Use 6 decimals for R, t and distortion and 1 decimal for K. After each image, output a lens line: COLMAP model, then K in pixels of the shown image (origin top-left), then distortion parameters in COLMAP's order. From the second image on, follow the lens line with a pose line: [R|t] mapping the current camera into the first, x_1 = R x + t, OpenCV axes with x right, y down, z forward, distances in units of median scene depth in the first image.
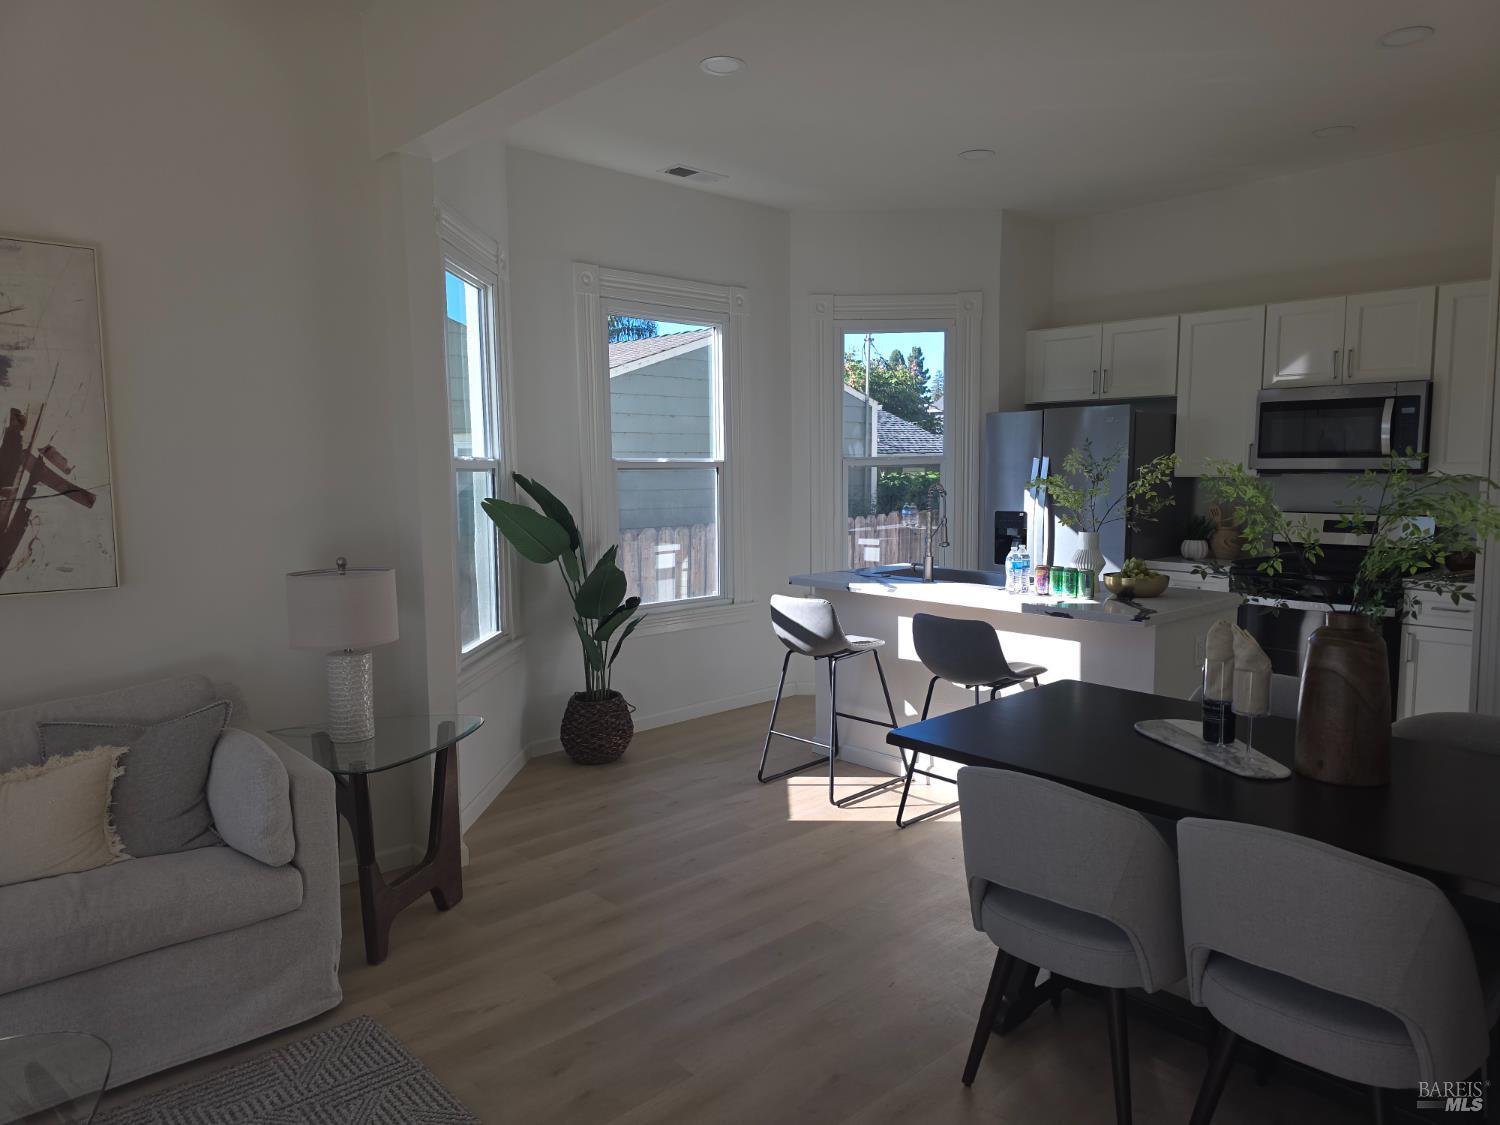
lens RADIAL K [[999.3, 0, 749.9], [0, 999.3, 565.9], [0, 0, 1]] dist [0.037297, -0.008244]
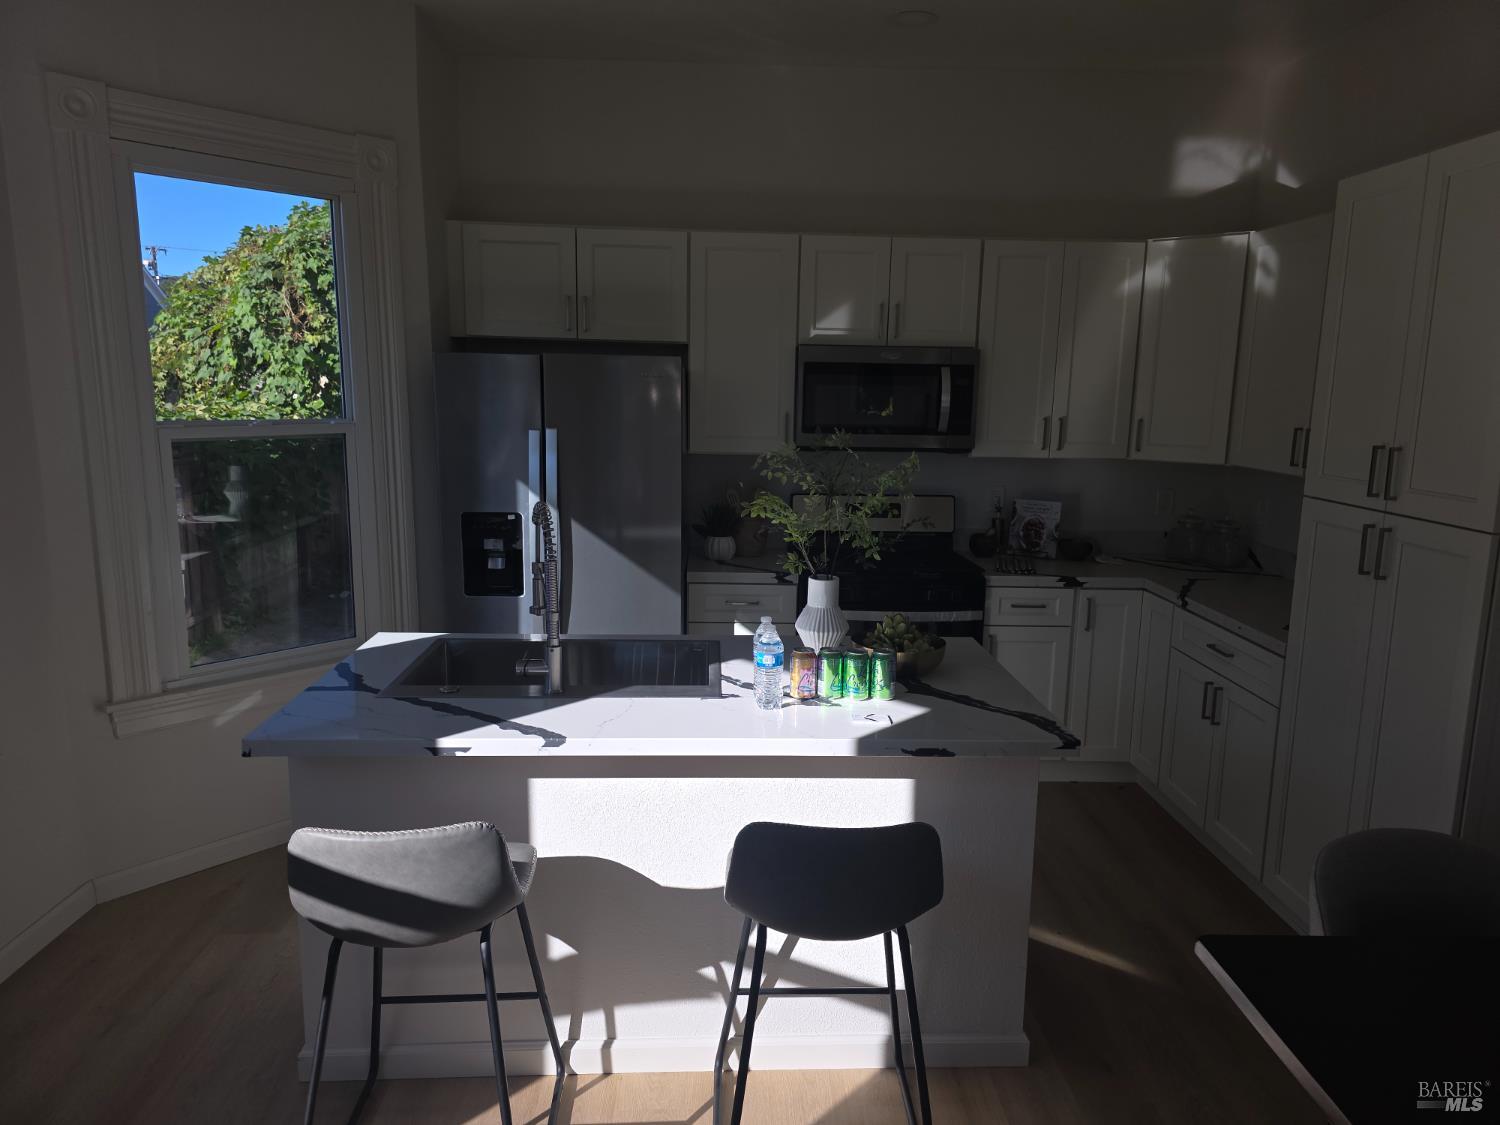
lens RADIAL K [[999.3, 0, 751.3], [0, 999.3, 560.0], [0, 0, 1]] dist [0.037297, -0.008244]
pose [[0.644604, -0.117747, 0.755395, -0.130323], [0.057236, 0.992728, 0.105899, -0.094182], [-0.762371, -0.025027, 0.646656, 0.529430]]
